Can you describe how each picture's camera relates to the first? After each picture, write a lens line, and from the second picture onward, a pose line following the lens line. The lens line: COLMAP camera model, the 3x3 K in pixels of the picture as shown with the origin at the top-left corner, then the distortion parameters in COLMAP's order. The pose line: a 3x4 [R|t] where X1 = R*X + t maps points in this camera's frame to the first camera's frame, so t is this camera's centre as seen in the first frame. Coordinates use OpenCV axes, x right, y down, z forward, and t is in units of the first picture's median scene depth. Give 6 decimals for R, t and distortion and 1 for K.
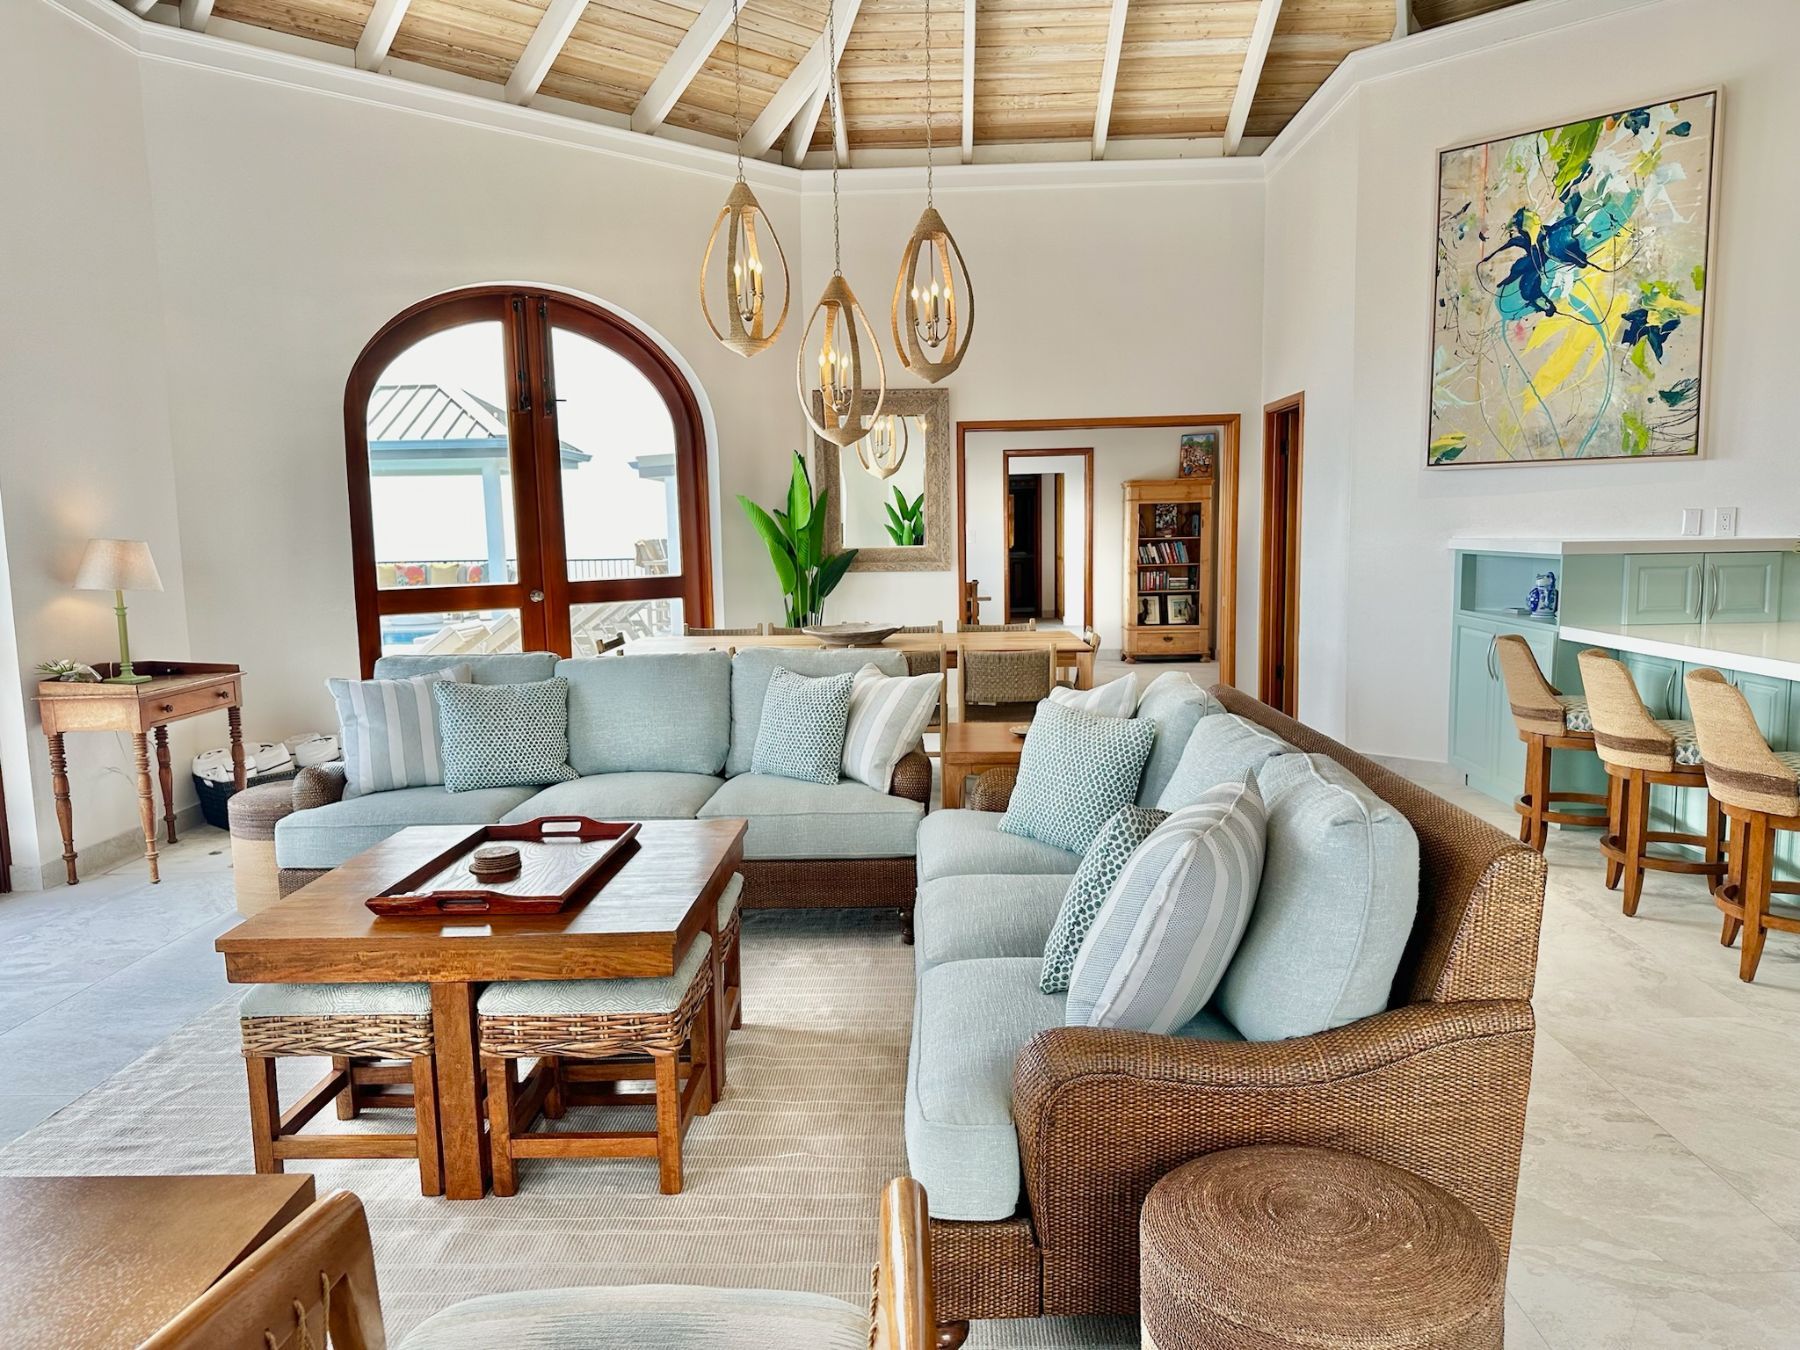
lens RADIAL K [[1265.0, 0, 900.0], [0, 1265.0, 675.0], [0, 0, 1]] dist [0.006082, -0.009367]
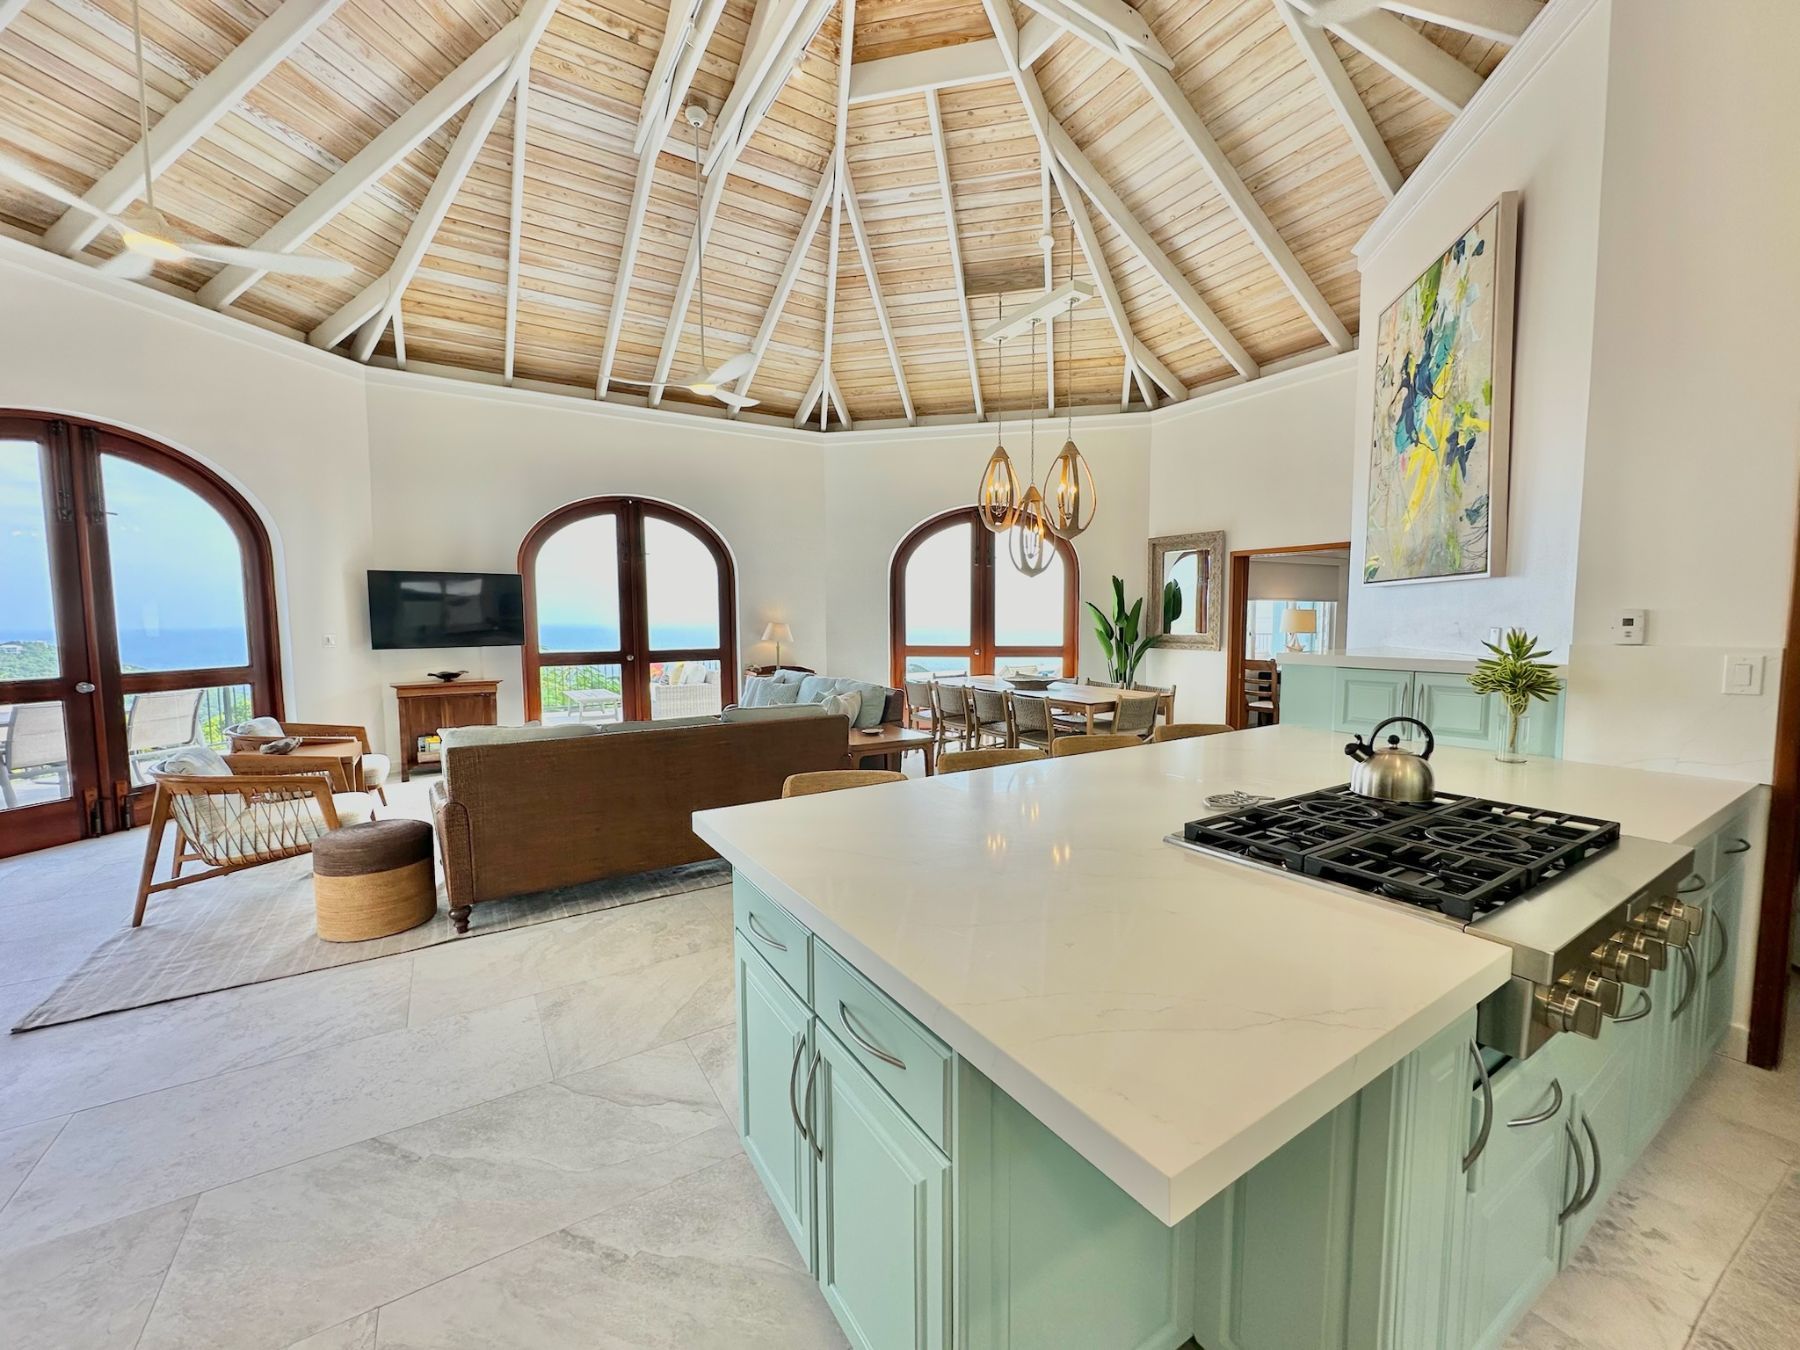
lens RADIAL K [[715.3, 0, 896.5], [0, 715.3, 669.2], [0, 0, 1]] dist [0.001462, -0.000133]
pose [[0.552490, 0.080185, -0.829654, 0.821055], [-0.107485, 0.993905, 0.024483, -0.062640], [0.826560, 0.075648, 0.557741, 0.314531]]
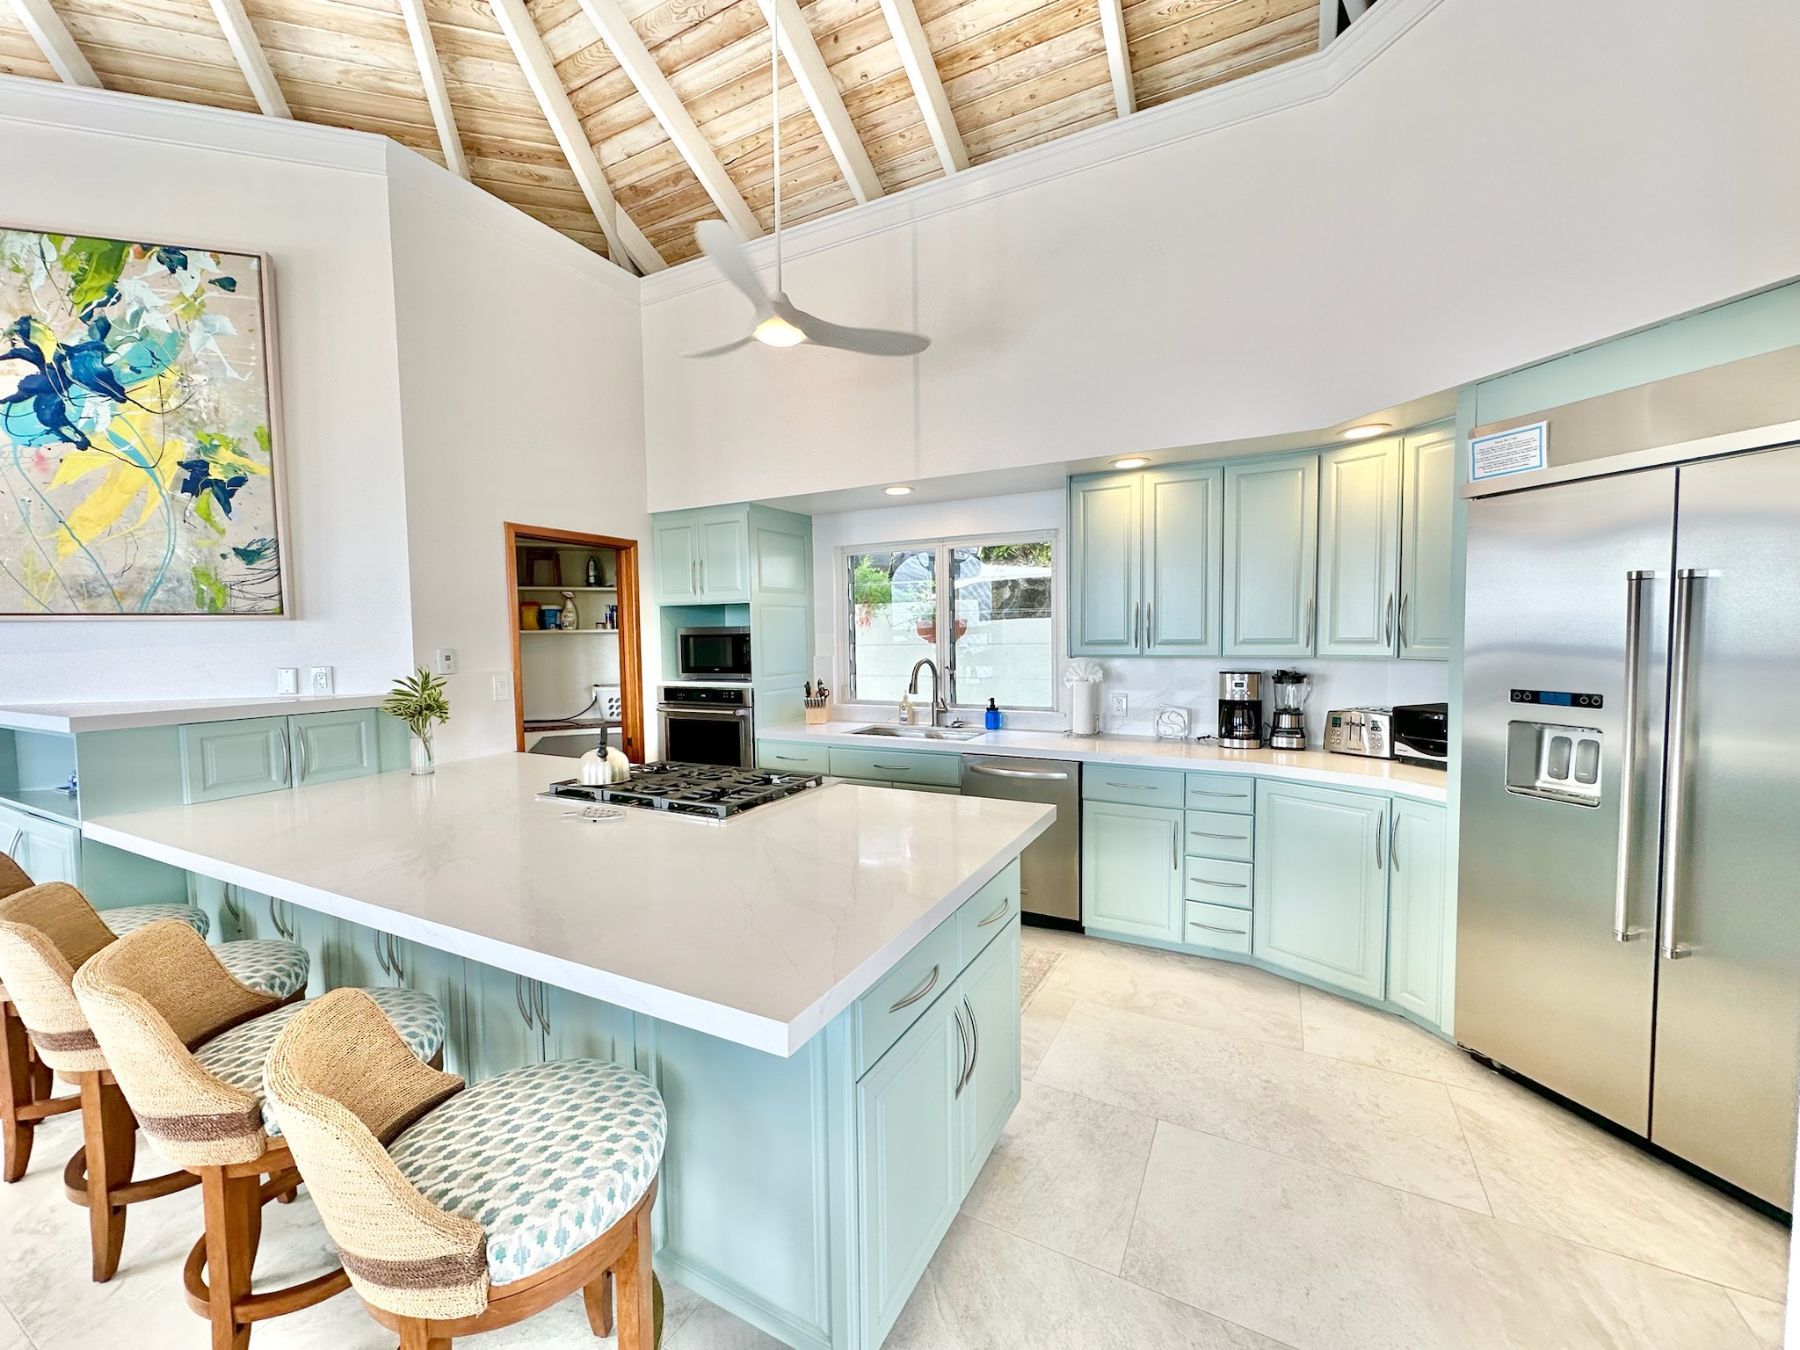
lens RADIAL K [[715.3, 0, 896.5], [0, 715.3, 669.2], [0, 0, 1]] dist [0.001462, -0.000133]
pose [[0.447314, -0.030419, 0.893860, 0.330926], [0.114894, 0.993095, -0.023701, -0.060524], [-0.886967, 0.113301, 0.447720, 0.313617]]
